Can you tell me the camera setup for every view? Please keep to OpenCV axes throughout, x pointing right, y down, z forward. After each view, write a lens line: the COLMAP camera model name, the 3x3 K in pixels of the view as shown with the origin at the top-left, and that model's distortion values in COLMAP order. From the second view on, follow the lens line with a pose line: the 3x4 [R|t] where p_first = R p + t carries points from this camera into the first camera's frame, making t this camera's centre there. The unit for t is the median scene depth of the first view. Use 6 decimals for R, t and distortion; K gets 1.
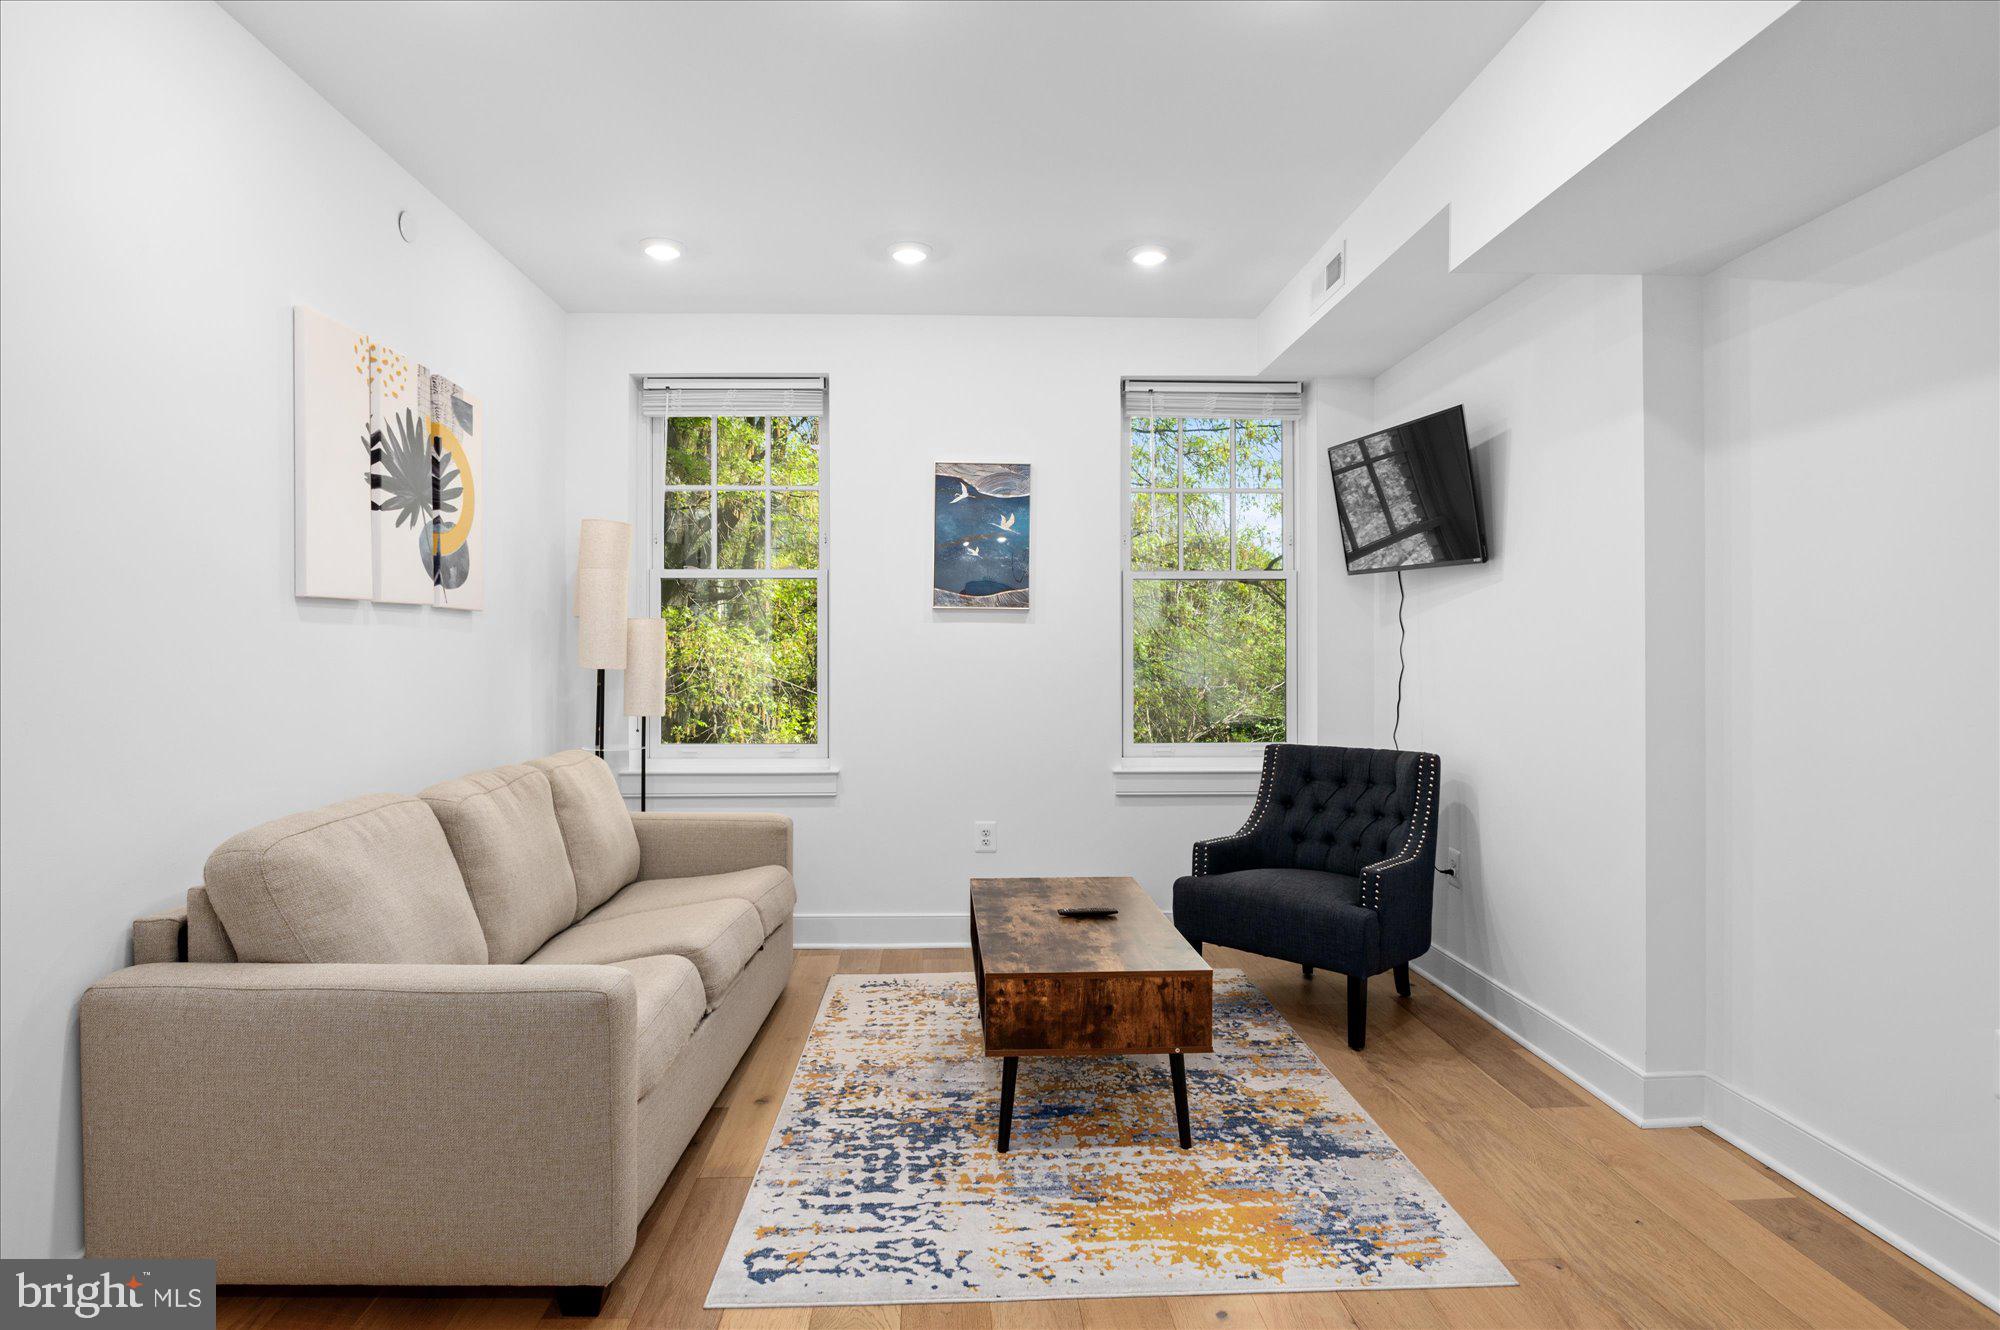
lens RADIAL K [[1141.3, 0, 972.3], [0, 1141.3, 652.1], [0, 0, 1]] dist [-0.030117, 0.008706]
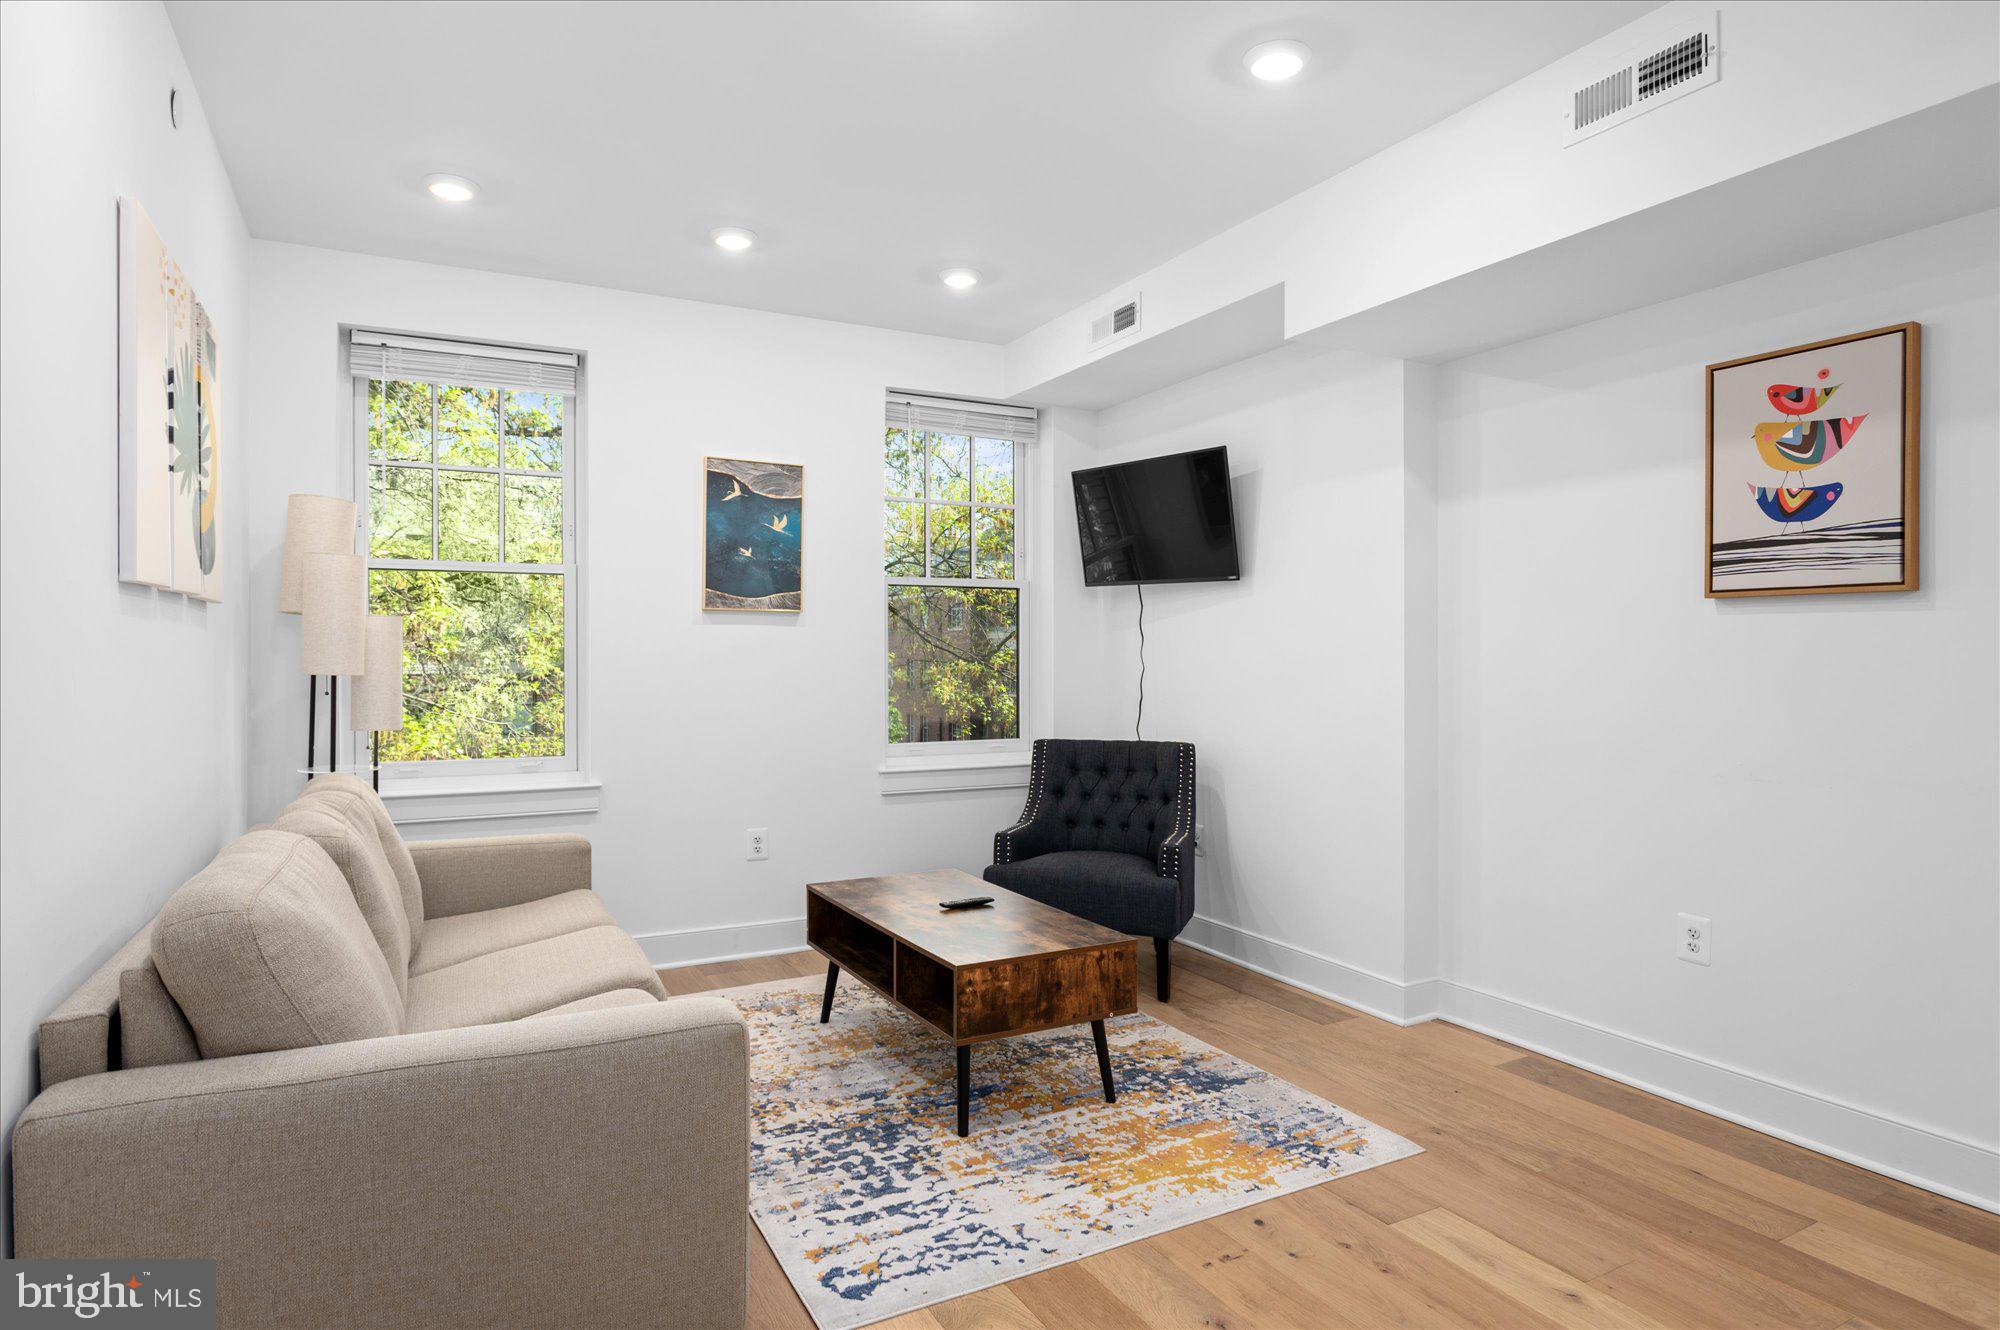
lens RADIAL K [[1141.3, 0, 1001.3], [0, 1141.3, 663.1], [0, 0, 1]] dist [-0.030117, 0.008706]
pose [[0.892399, -0.002226, 0.451241, -0.375692], [-0.000656, 0.999980, 0.006231, 0.000814], [-0.451246, -0.005857, 0.892380, 0.054466]]
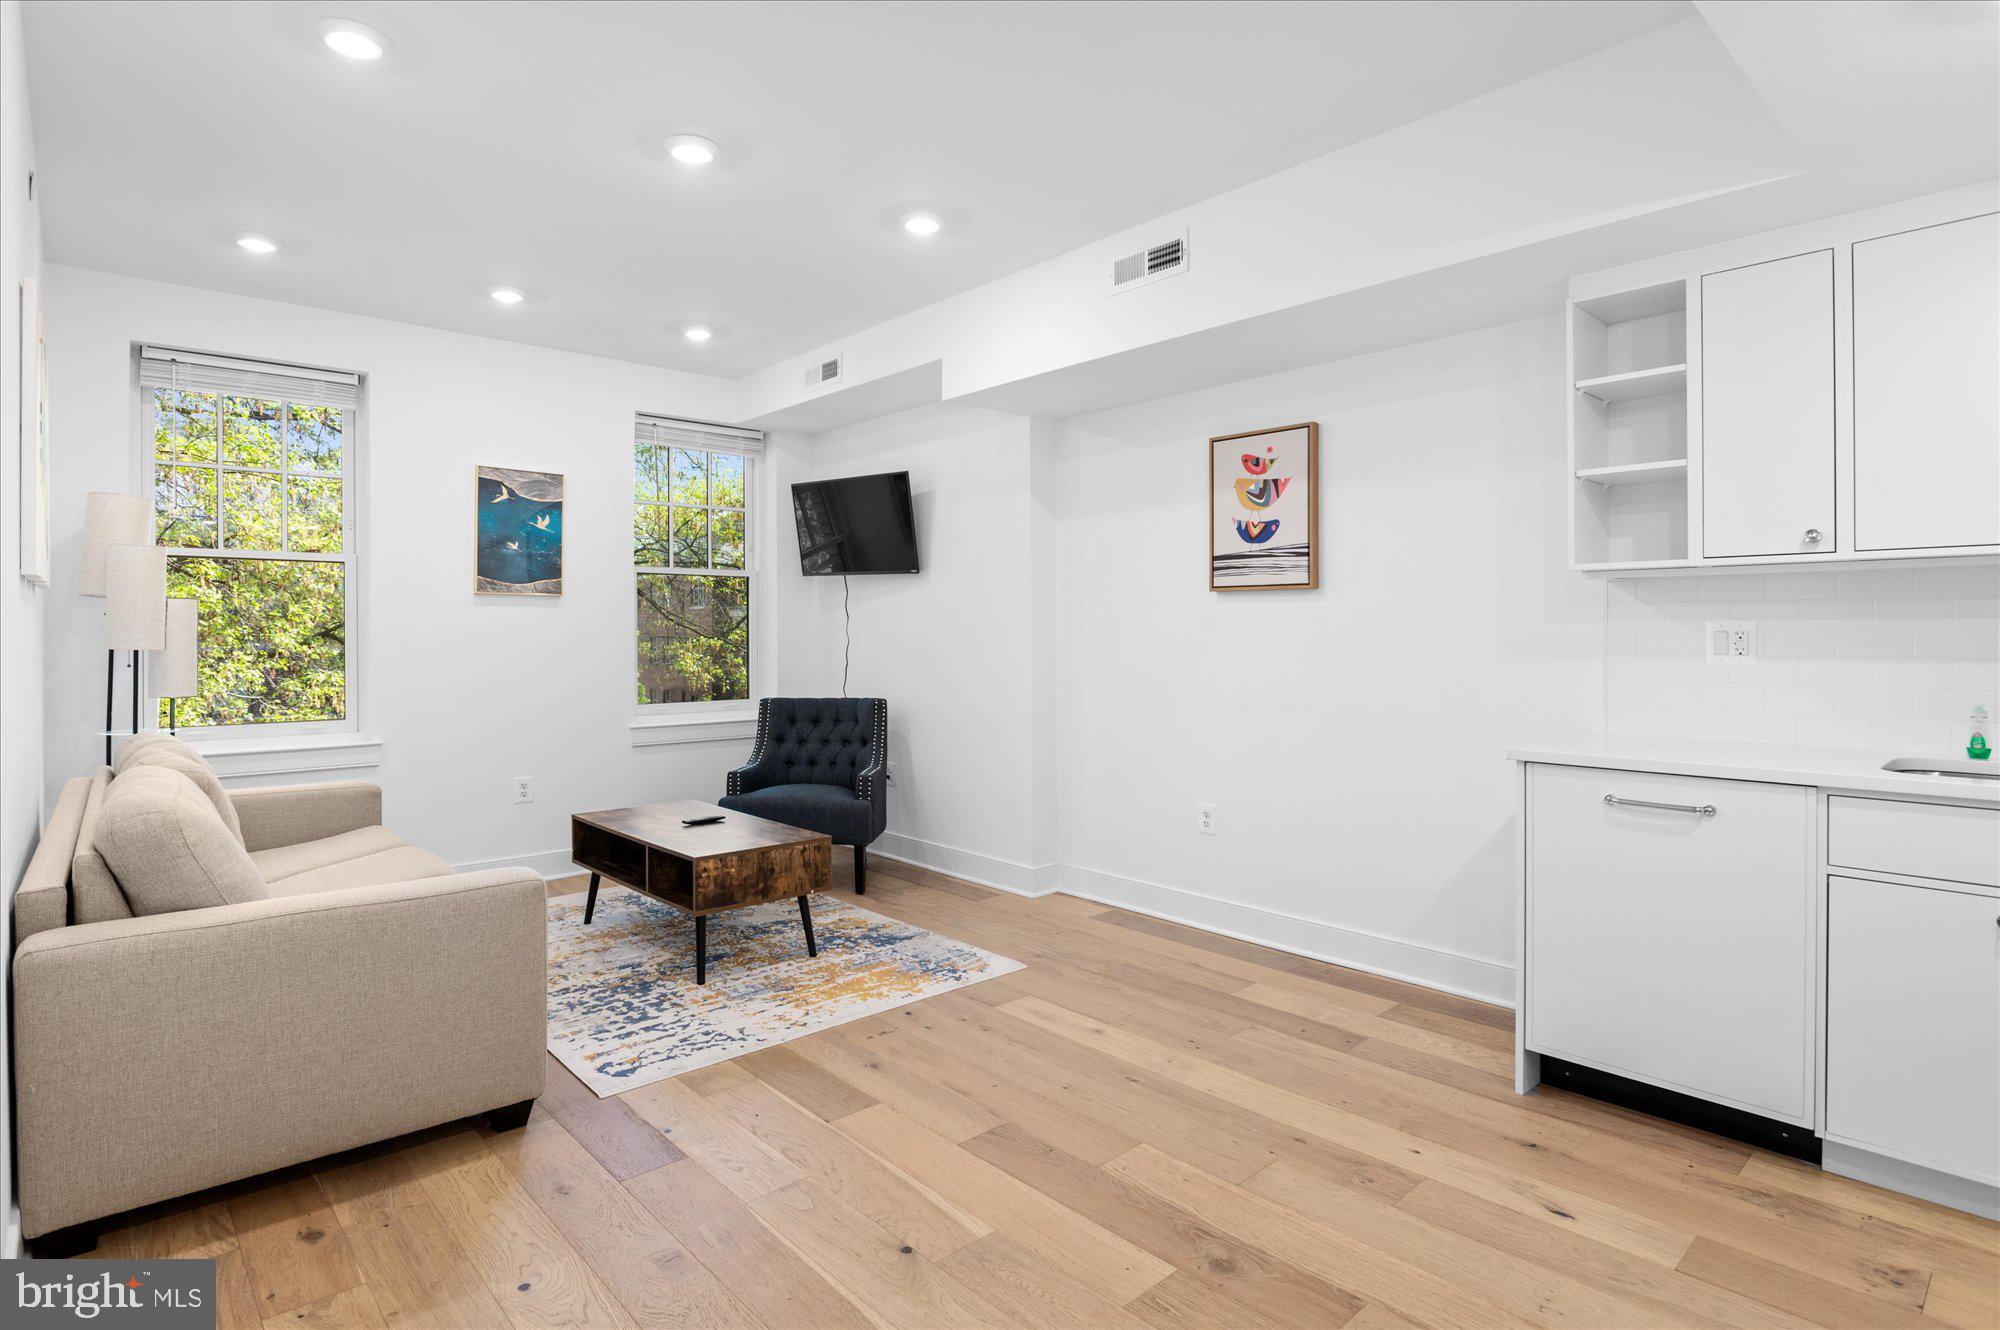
lens RADIAL K [[1057.3, 0, 1014.7], [0, 1057.3, 632.9], [0, 0, 1]] dist [-0.028122, 0.006441]
pose [[0.752129, -0.002227, 0.659012, -0.495631], [0.002555, 0.999997, 0.000464, 0.003058], [-0.659011, 0.001335, 0.752132, -0.221443]]
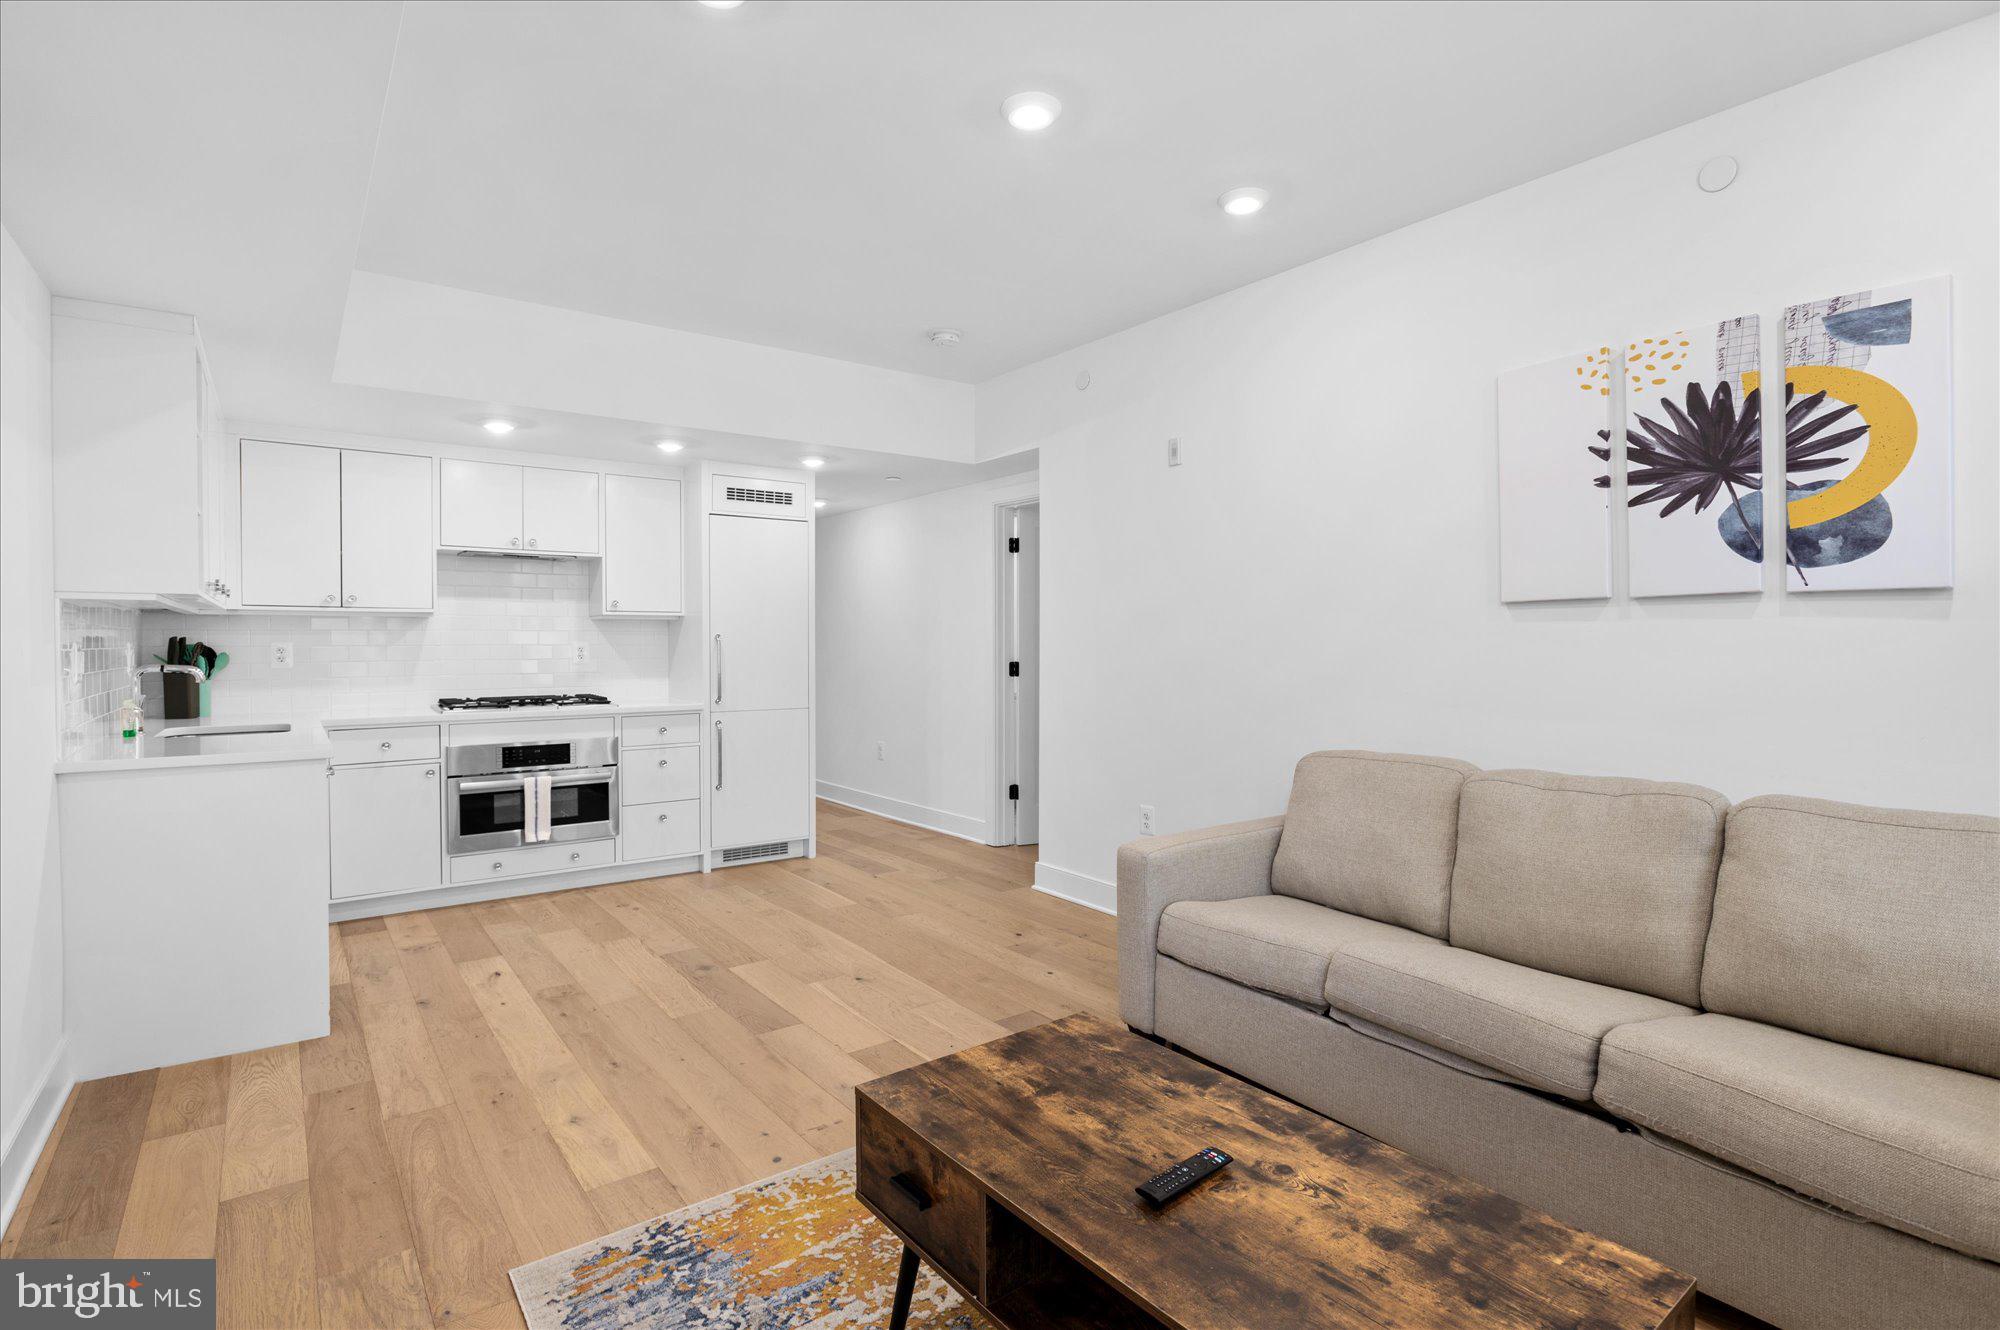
lens RADIAL K [[950.9, 0, 1011.8], [0, 950.9, 641.2], [0, 0, 1]] dist [-0.002128, 0.000644]
pose [[-0.807767, 0.004084, -0.589488, 0.446392], [0.003513, 0.999992, 0.002115, -0.008296], [0.589492, -0.000362, -0.807774, 1.413022]]
